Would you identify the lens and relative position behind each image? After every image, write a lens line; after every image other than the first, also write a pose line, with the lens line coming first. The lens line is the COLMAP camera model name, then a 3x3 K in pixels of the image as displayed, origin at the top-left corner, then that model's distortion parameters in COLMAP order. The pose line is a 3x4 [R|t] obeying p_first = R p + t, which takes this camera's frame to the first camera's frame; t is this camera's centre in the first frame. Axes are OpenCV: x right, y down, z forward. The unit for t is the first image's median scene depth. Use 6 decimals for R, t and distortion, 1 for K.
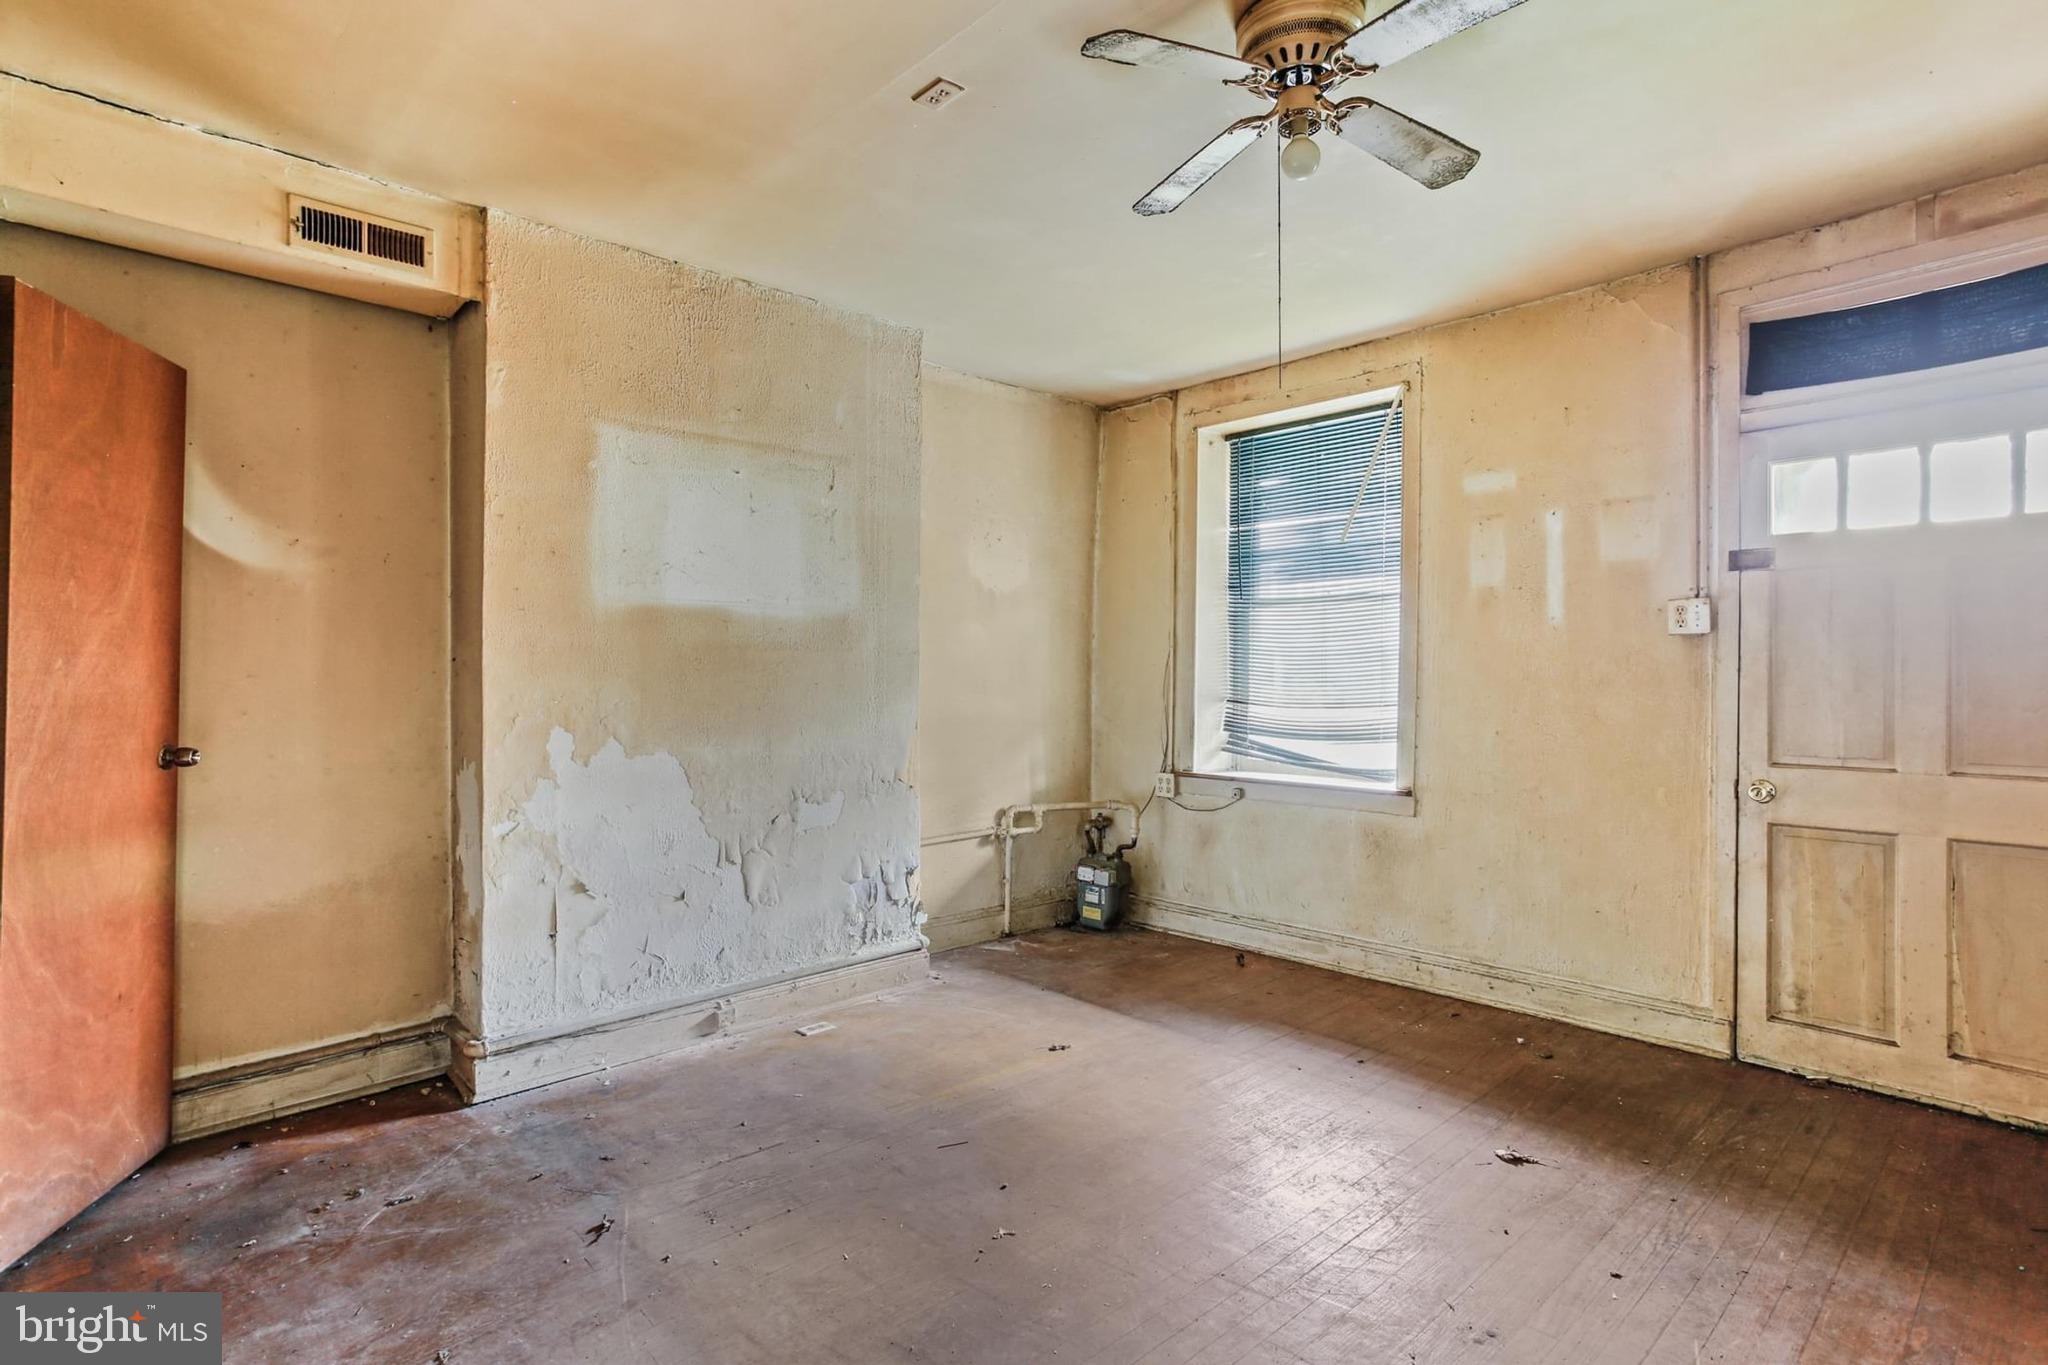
lens RADIAL K [[1030.9, 0, 995.0], [0, 1030.9, 681.1], [0, 0, 1]] dist [-0.067085, 0.045724]
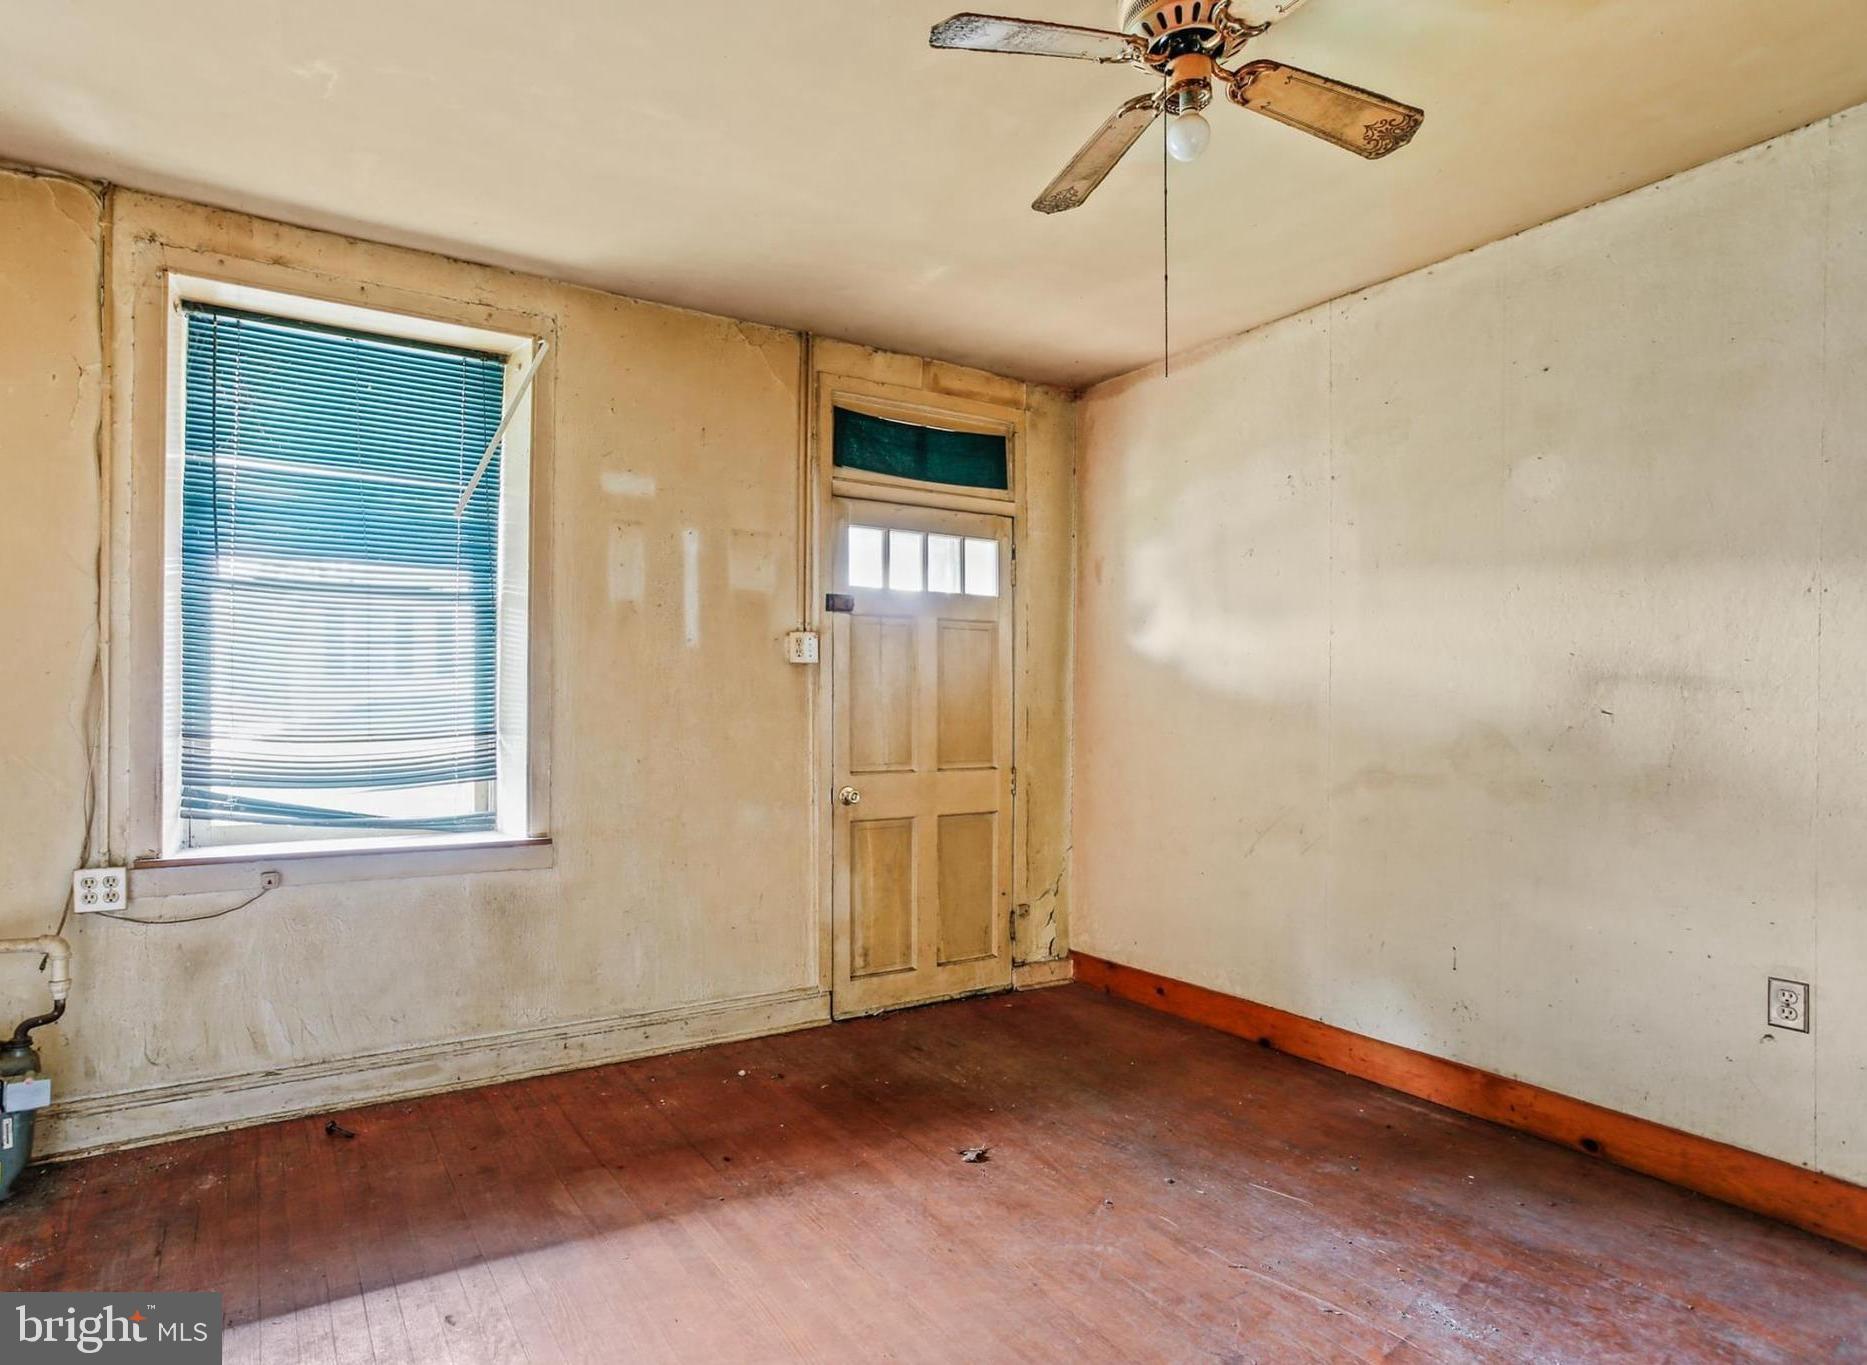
lens RADIAL K [[1009.4, 0, 933.4], [0, 1009.4, 716.5], [0, 0, 1]] dist [-0.044991, 0.022408]
pose [[0.174521, -0.015532, 0.984531, -0.361869], [-0.006363, 0.999837, 0.016902, -0.006068], [-0.984633, -0.009214, 0.174394, 0.593881]]
